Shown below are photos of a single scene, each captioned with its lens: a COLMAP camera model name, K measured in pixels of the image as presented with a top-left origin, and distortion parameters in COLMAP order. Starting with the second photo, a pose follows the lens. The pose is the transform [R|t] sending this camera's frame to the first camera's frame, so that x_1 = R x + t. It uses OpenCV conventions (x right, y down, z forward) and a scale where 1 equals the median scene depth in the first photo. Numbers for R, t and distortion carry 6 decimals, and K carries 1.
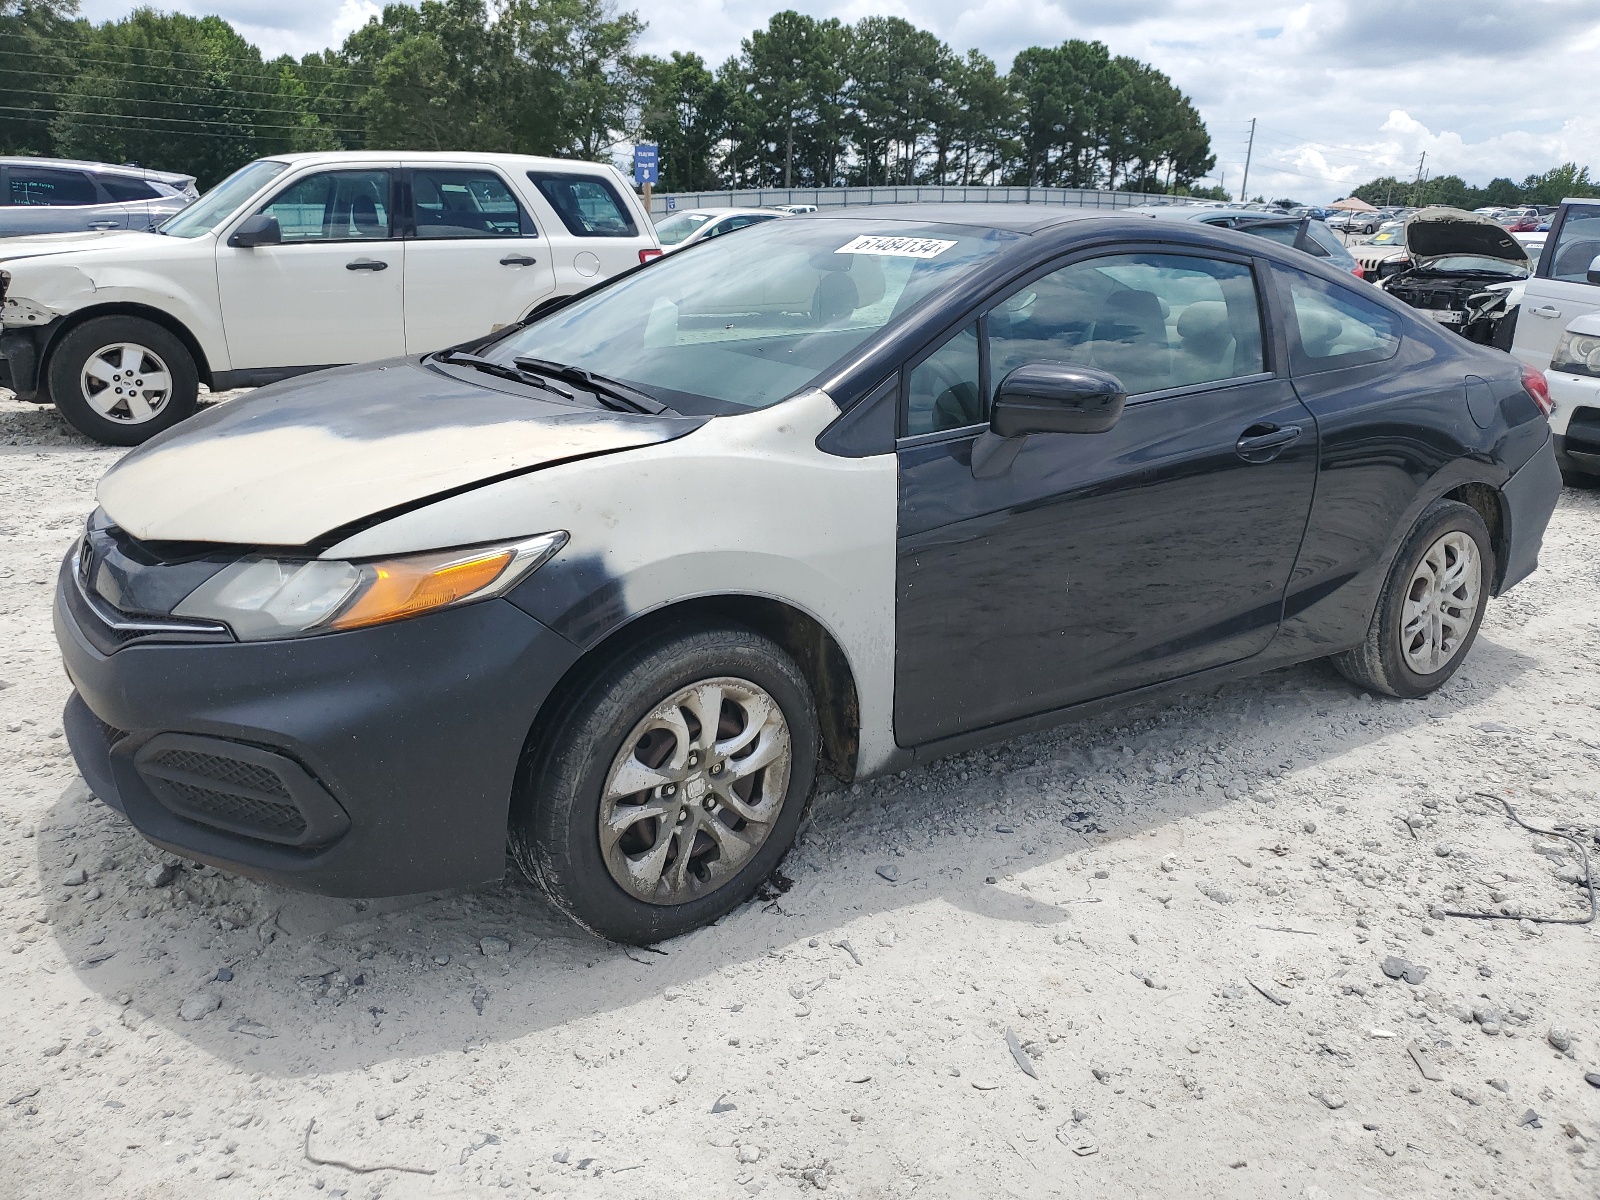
lens RADIAL K [[1231.1, 0, 800.0], [0, 1231.1, 600.0], [0, 0, 1]] dist [0.020957, -0.001631]
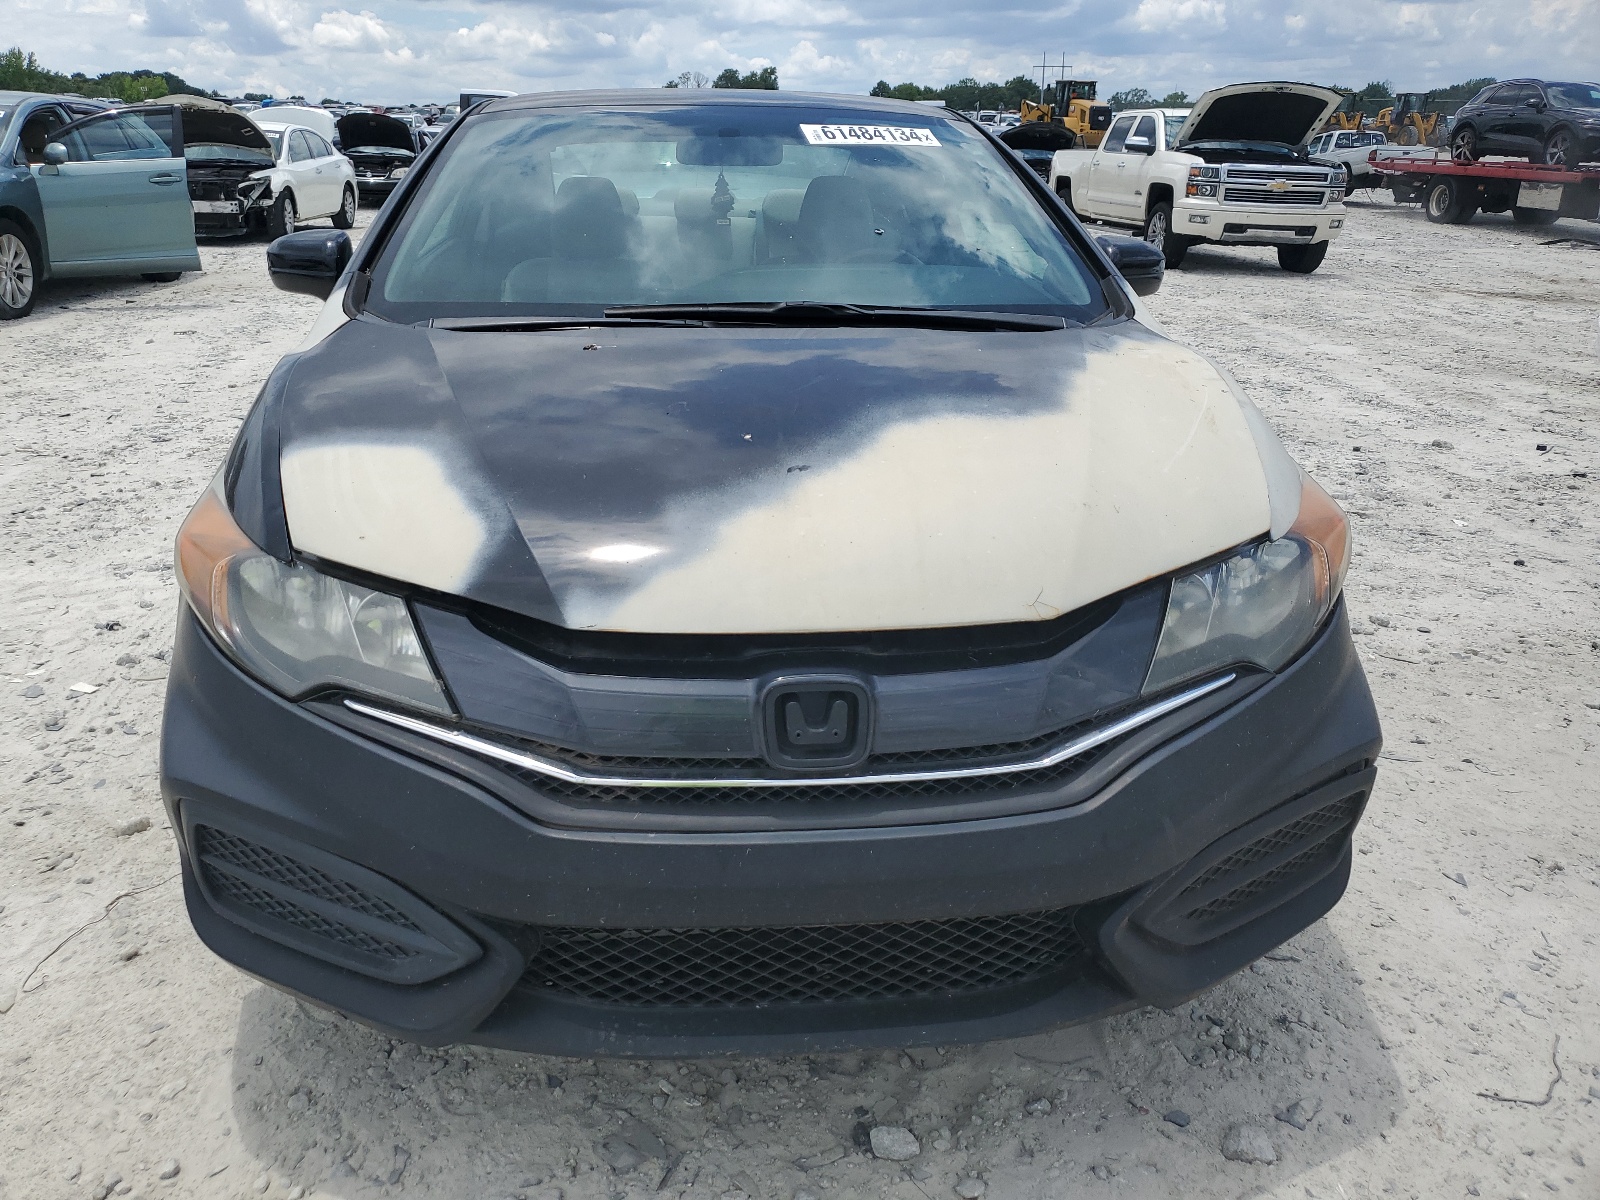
lens RADIAL K [[1201.9, 0, 800.0], [0, 1201.9, 600.0], [0, 0, 1]] dist [0.009862, 0.001947]
pose [[0.516364, -0.322378, 0.793373, -1.029032], [0.250147, 0.942814, 0.220294, -0.214991], [-0.819021, 0.084708, 0.567477, 0.707469]]
